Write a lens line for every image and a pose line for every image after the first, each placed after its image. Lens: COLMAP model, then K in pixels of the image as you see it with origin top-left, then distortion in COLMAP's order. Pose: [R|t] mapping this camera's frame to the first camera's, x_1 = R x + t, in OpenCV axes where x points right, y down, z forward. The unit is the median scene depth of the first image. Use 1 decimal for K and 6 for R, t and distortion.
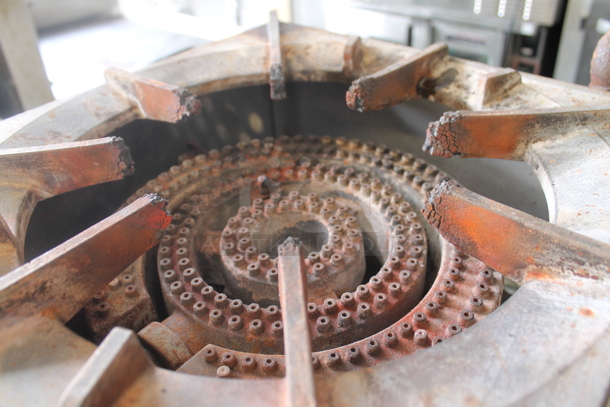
lens RADIAL K [[510.2, 0, 305.0], [0, 510.2, 203.5], [0, 0, 1]] dist [-0.183068, 0.163780]
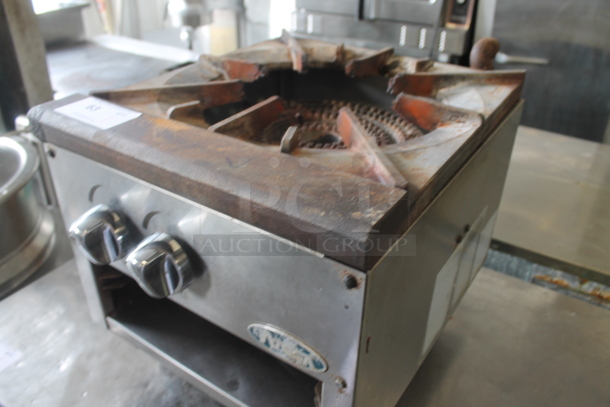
lens RADIAL K [[510.2, 0, 305.0], [0, 510.2, 203.5], [0, 0, 1]] dist [-0.183068, 0.163780]
pose [[0.990078, -0.013040, 0.139912, -0.306464], [0.022719, 0.997440, -0.067803, 0.376784], [-0.138670, 0.070309, 0.987840, -0.740021]]
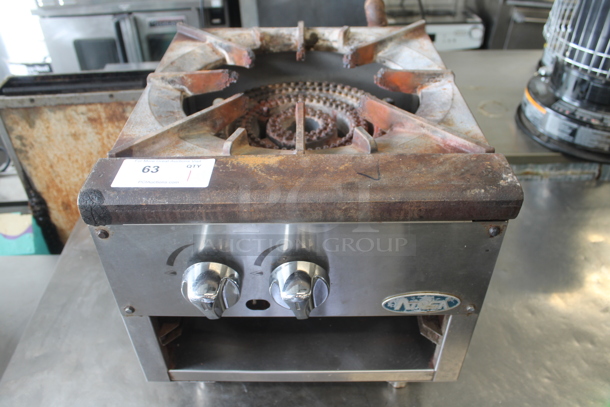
lens RADIAL K [[510.2, 0, 305.0], [0, 510.2, 203.5], [0, 0, 1]] dist [-0.183068, 0.163780]
pose [[0.754102, -0.374471, 0.539539, -1.075889], [0.355461, 0.923509, 0.144148, 0.056350], [-0.552248, 0.083083, 0.829530, -0.582619]]
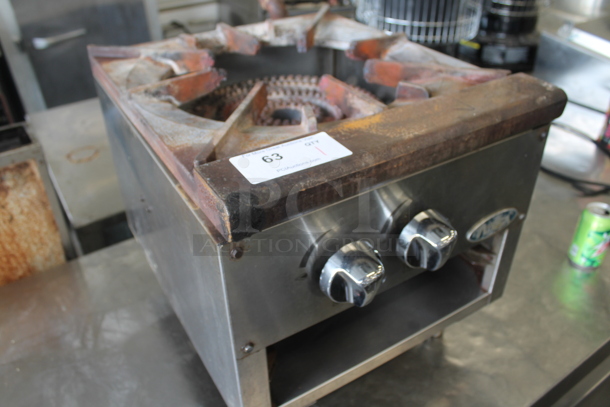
lens RADIAL K [[510.2, 0, 305.0], [0, 510.2, 203.5], [0, 0, 1]] dist [-0.183068, 0.163780]
pose [[0.298668, -0.502763, 0.811188, -1.542172], [0.546736, 0.786816, 0.286358, -0.164423], [-0.782226, 0.357980, 0.509875, 0.063378]]
